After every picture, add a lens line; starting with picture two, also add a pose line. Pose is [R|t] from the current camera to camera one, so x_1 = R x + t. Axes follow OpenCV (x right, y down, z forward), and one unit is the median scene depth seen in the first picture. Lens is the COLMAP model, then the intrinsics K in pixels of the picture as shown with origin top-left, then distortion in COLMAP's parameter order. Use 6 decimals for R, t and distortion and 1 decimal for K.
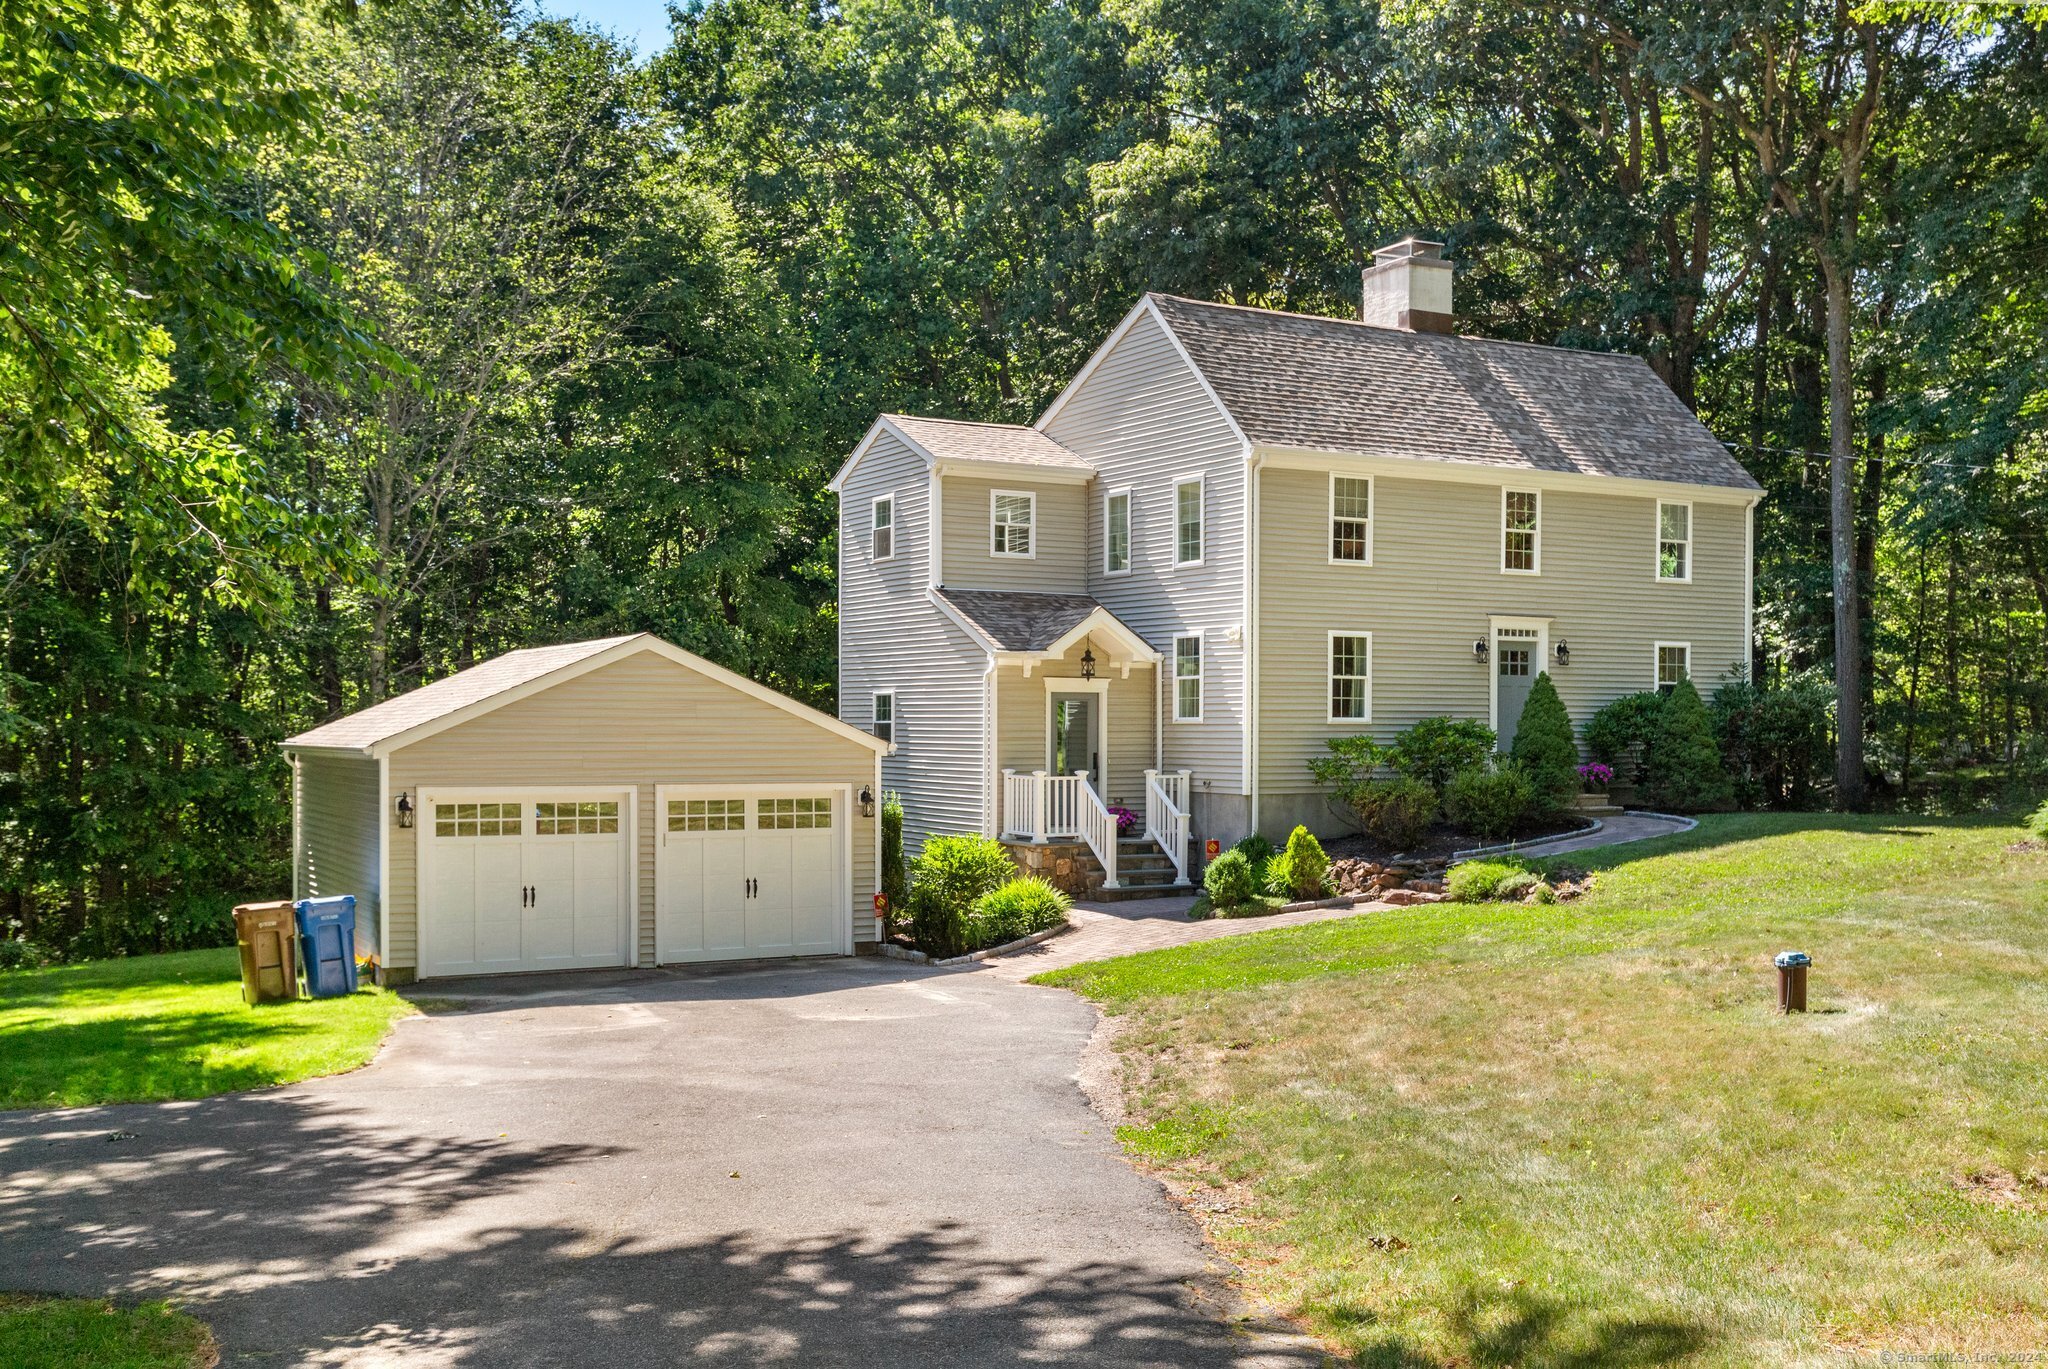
lens RADIAL K [[2087.4, 0, 1023.5], [0, 2087.4, 810.1], [0, 0, 1]] dist [0.014151, 0.004371]
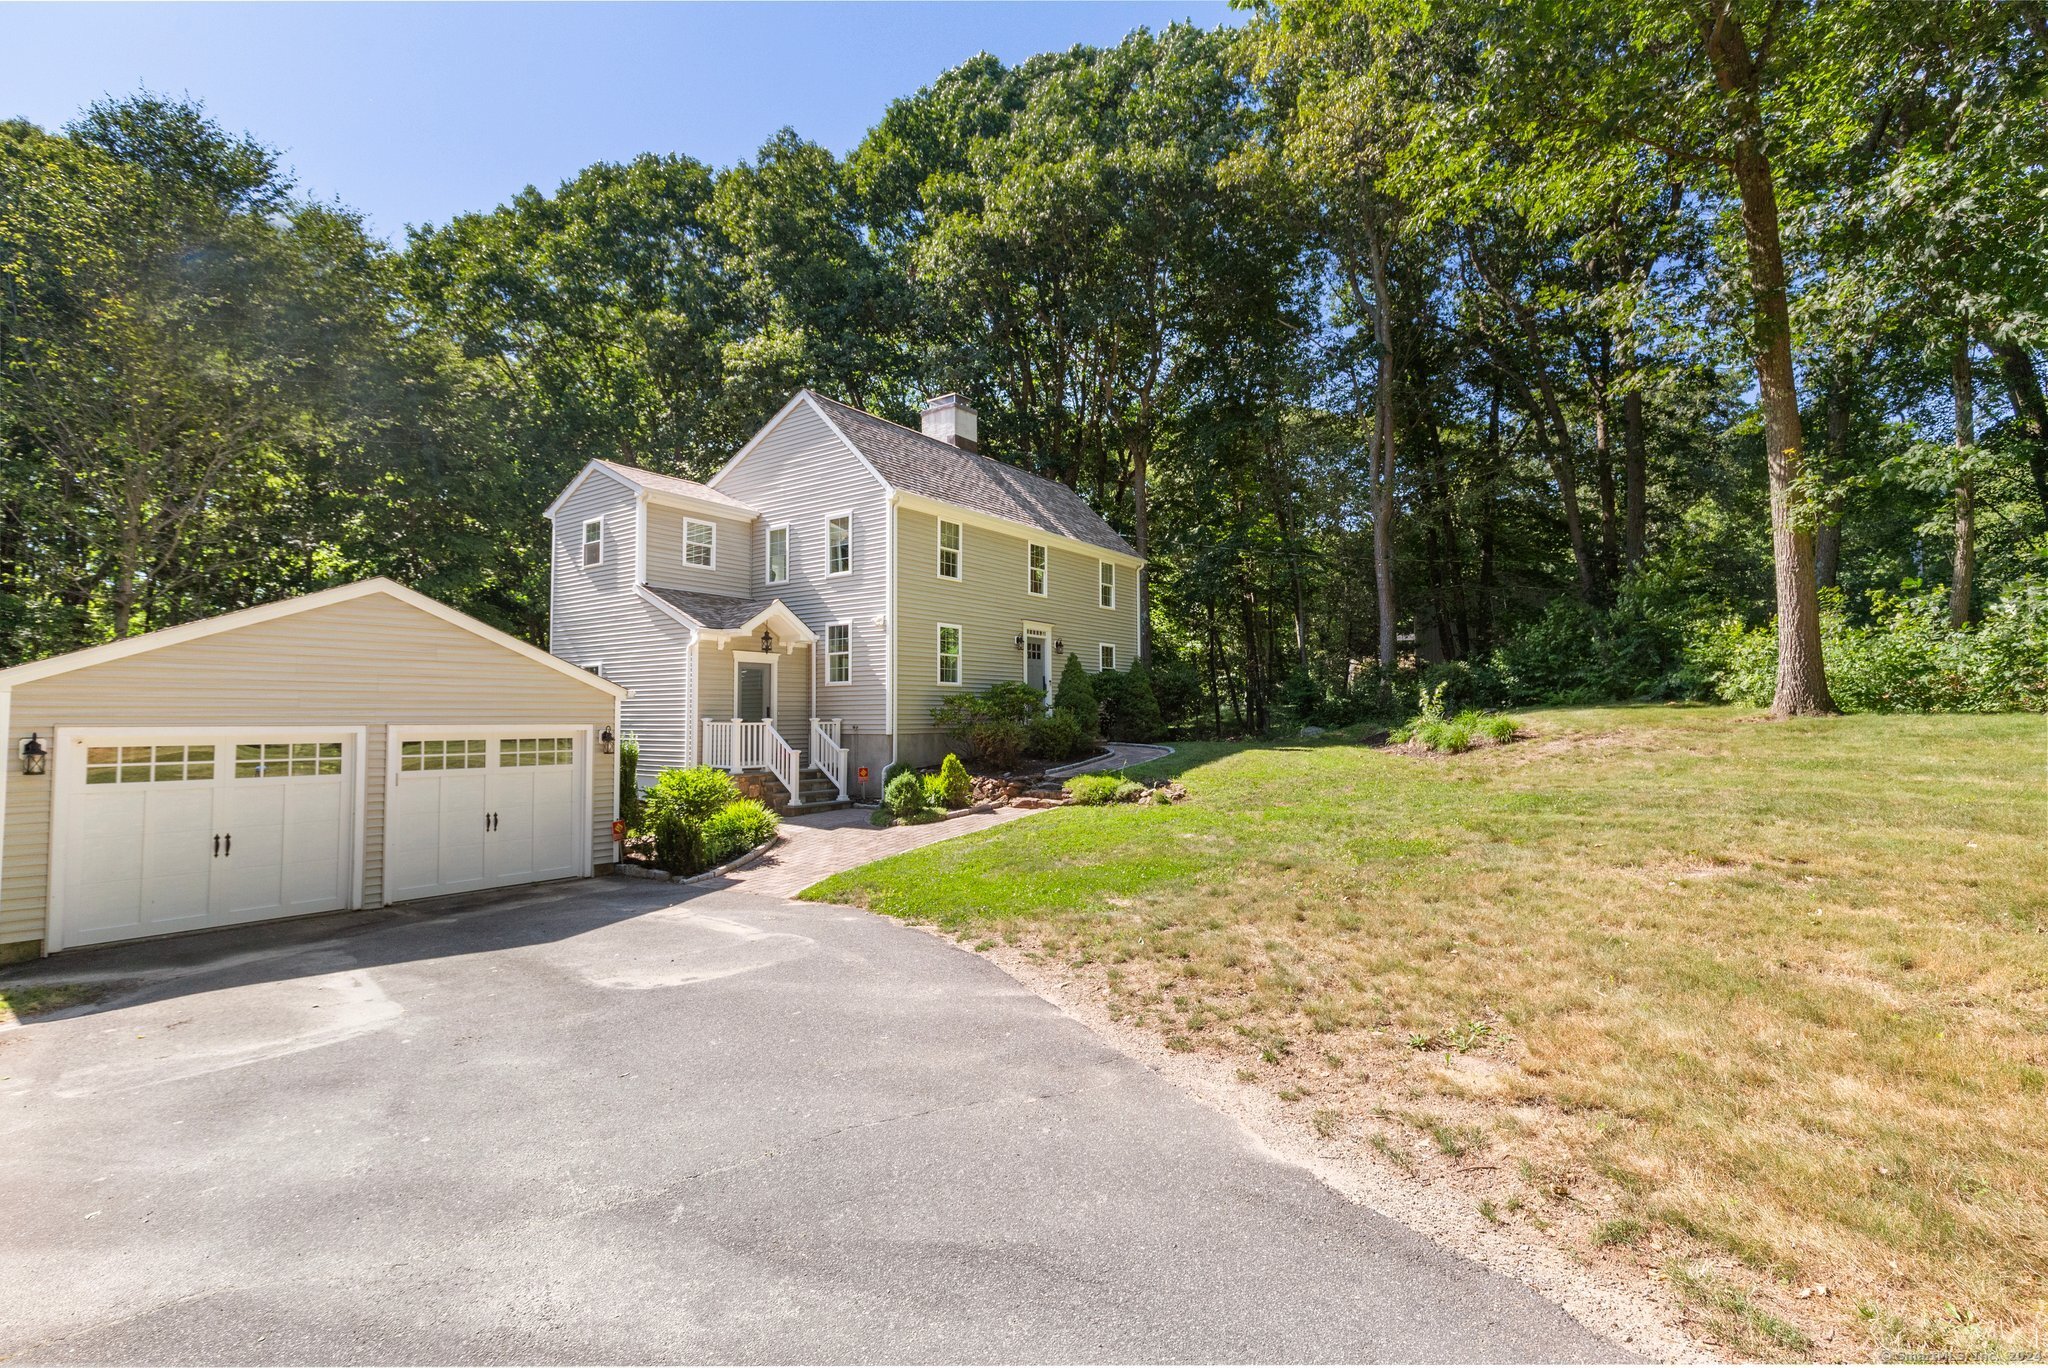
lens RADIAL K [[945.9, 0, 1046.0], [0, 945.9, 680.0], [0, 0, 1]] dist [0.001261, 0.000978]
pose [[0.904458, 0.010770, 0.426426, -0.069898], [0.024354, 0.996747, -0.076830, 0.007641], [-0.425866, 0.079875, 0.901254, 0.374816]]
